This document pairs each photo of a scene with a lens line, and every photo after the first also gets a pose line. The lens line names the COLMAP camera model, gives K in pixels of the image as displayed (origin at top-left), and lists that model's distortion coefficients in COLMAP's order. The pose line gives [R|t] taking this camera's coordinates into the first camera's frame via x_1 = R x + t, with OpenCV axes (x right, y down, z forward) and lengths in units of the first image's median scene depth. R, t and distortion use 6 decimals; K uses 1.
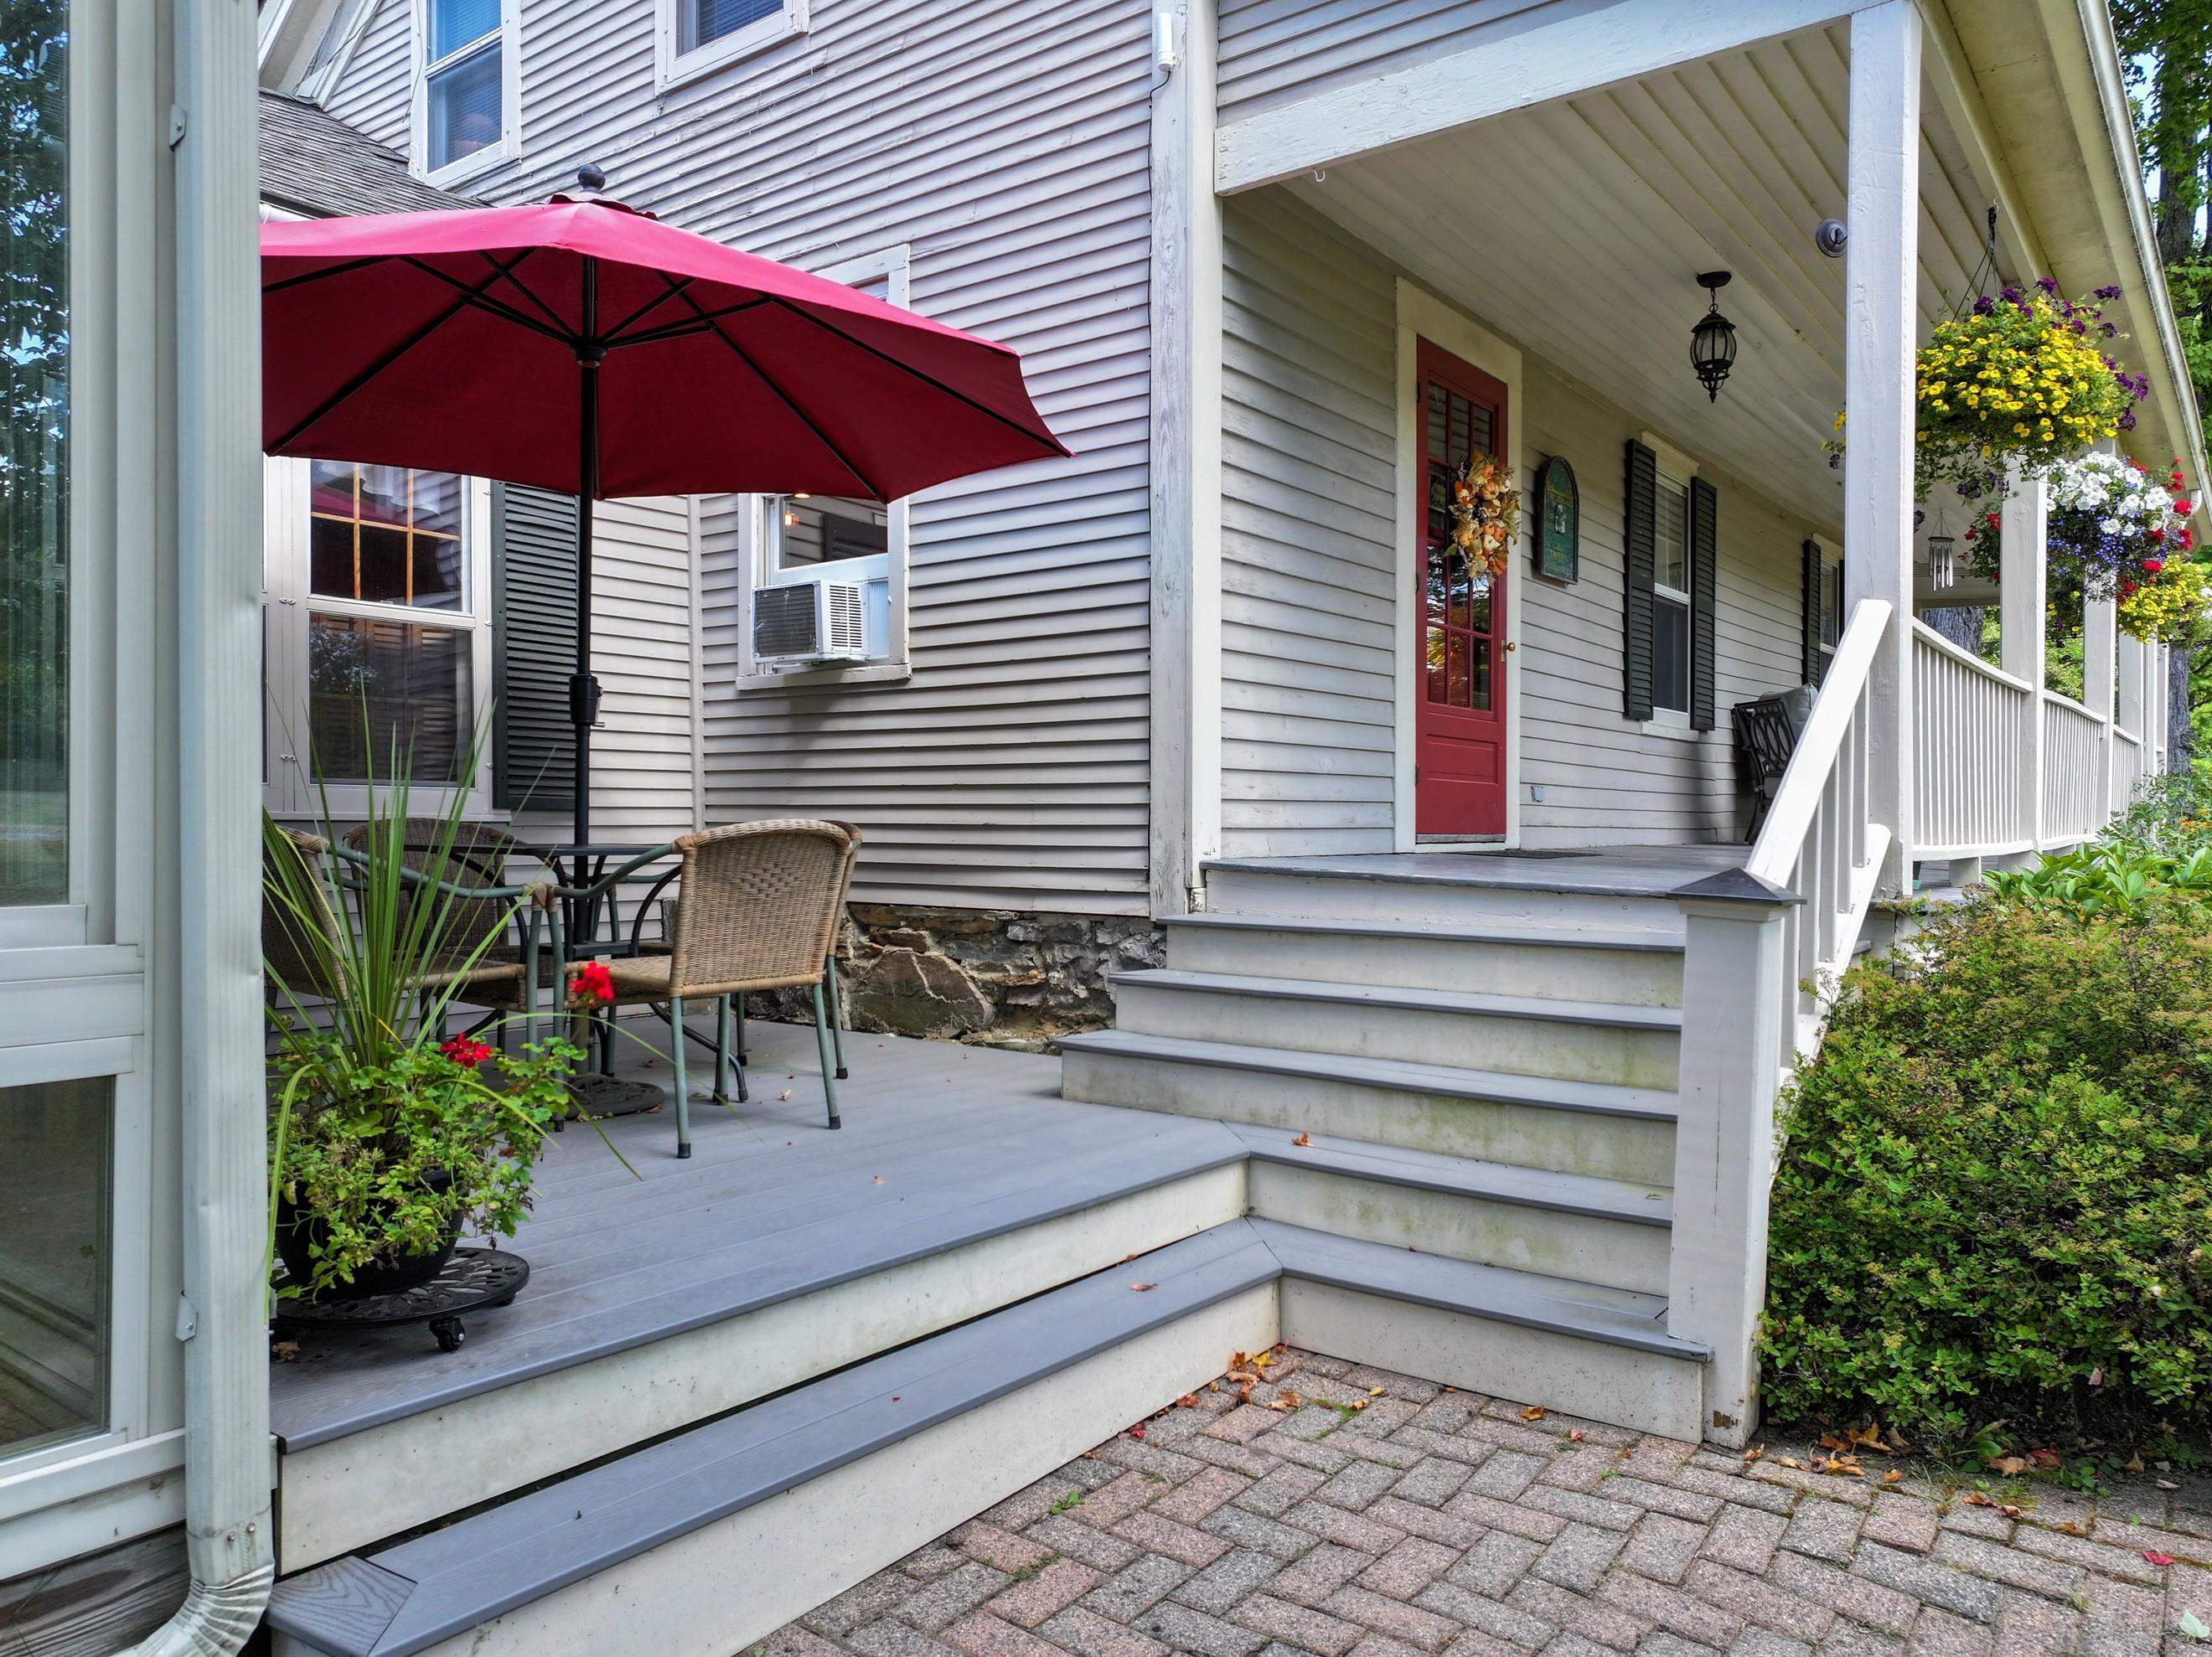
lens RADIAL K [[1541.8, 0, 1106.0], [0, 1541.8, 828.5], [0, 0, 1]] dist [-0.000587, 0.008045]
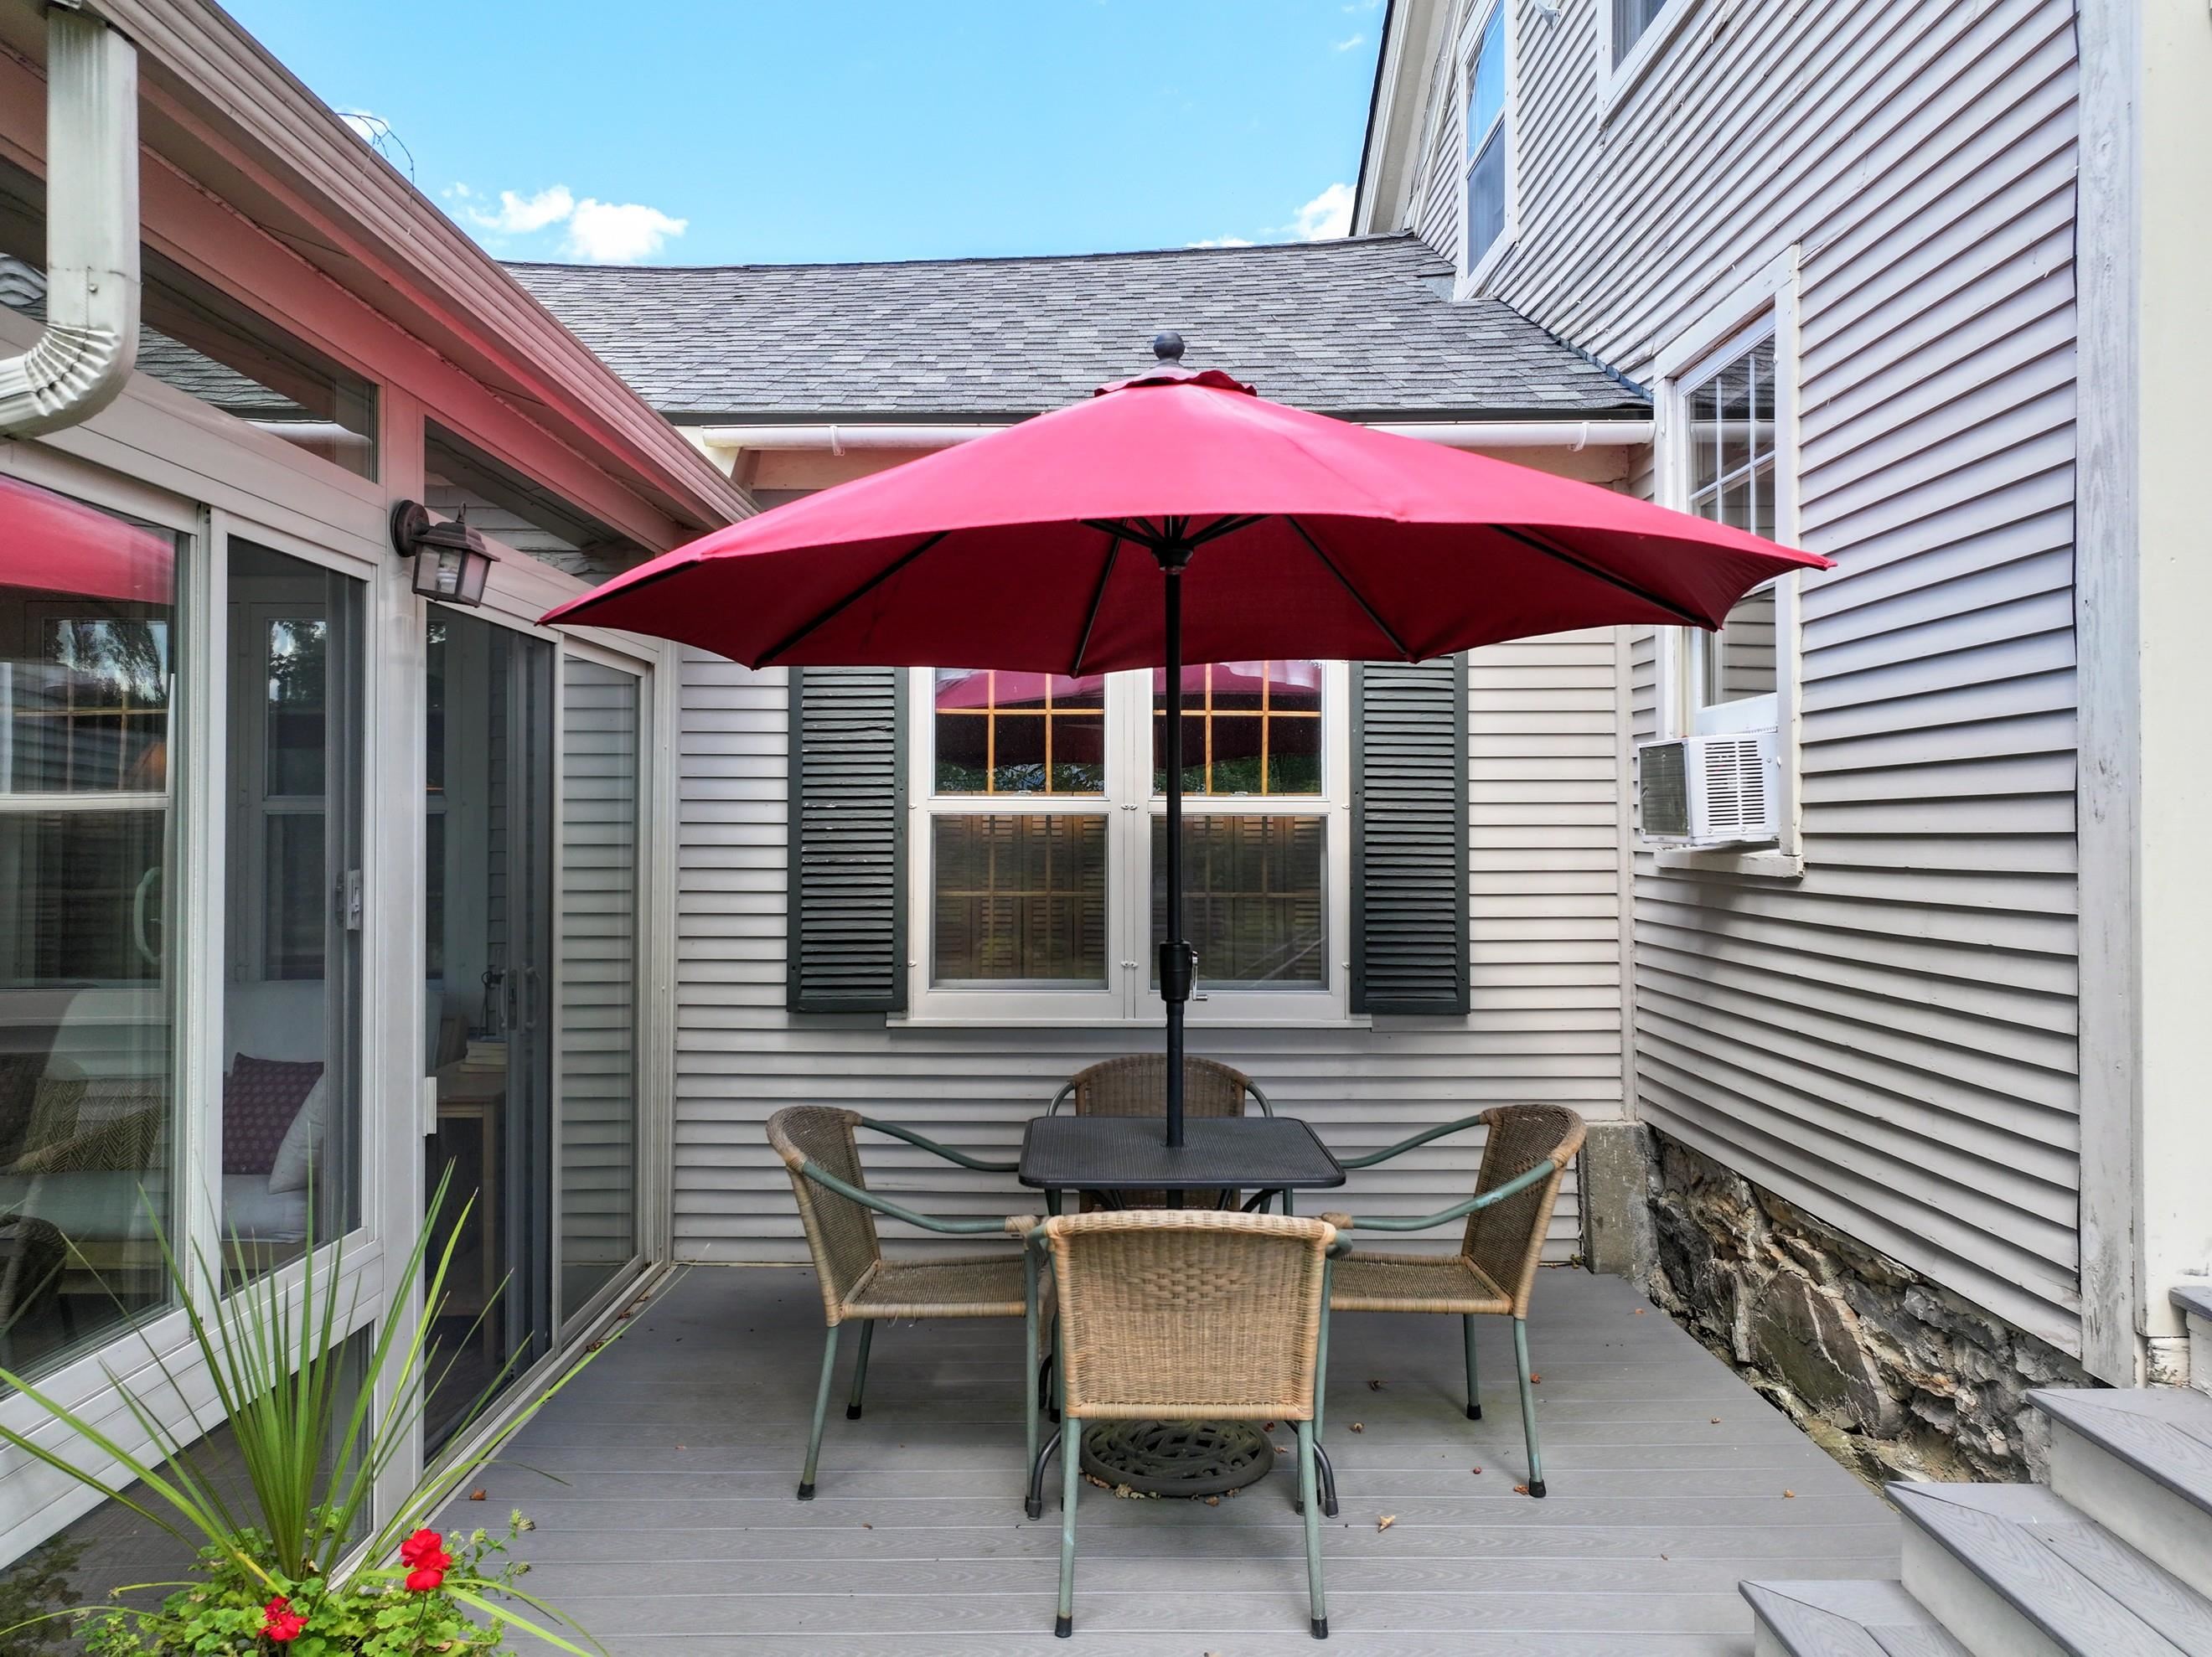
lens RADIAL K [[1541.8, 0, 1106.0], [0, 1541.8, 828.5], [0, 0, 1]] dist [-0.000587, 0.008045]
pose [[0.621783, -0.004839, -0.783175, 0.216776], [0.001203, 0.999986, -0.005224, -0.116104], [0.783189, 0.002306, 0.621780, 0.334006]]
